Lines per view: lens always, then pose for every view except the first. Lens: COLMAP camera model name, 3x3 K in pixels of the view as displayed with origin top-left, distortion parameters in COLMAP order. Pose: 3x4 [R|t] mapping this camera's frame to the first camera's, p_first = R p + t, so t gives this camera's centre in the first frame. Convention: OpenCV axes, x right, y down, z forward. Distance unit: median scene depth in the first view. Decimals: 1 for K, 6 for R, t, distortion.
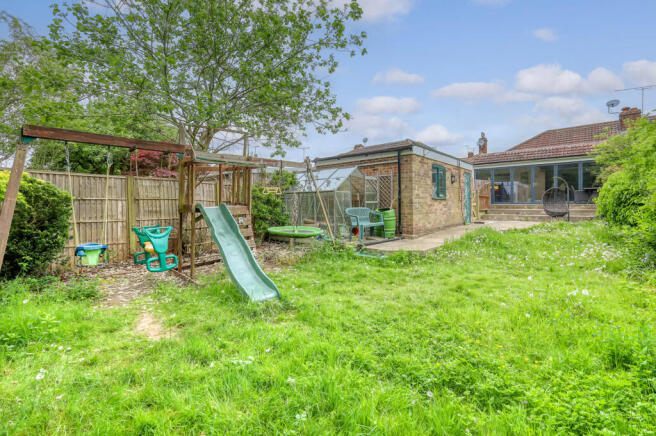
lens RADIAL K [[288.5, 0, 330.9], [0, 288.5, 215.6], [0, 0, 1]] dist [-0.000822, 0.000148]
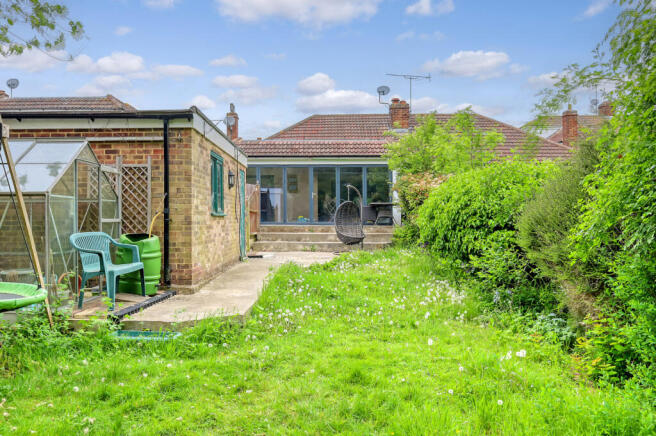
lens RADIAL K [[544.0, 0, 327.2], [0, 544.0, 219.9], [0, 0, 1]] dist [-0.002111, -0.000635]
pose [[0.778275, 0.012511, 0.627799, -0.133525], [0.016062, 0.999078, -0.039821, -0.006631], [-0.627718, 0.041076, 0.777356, 0.093846]]
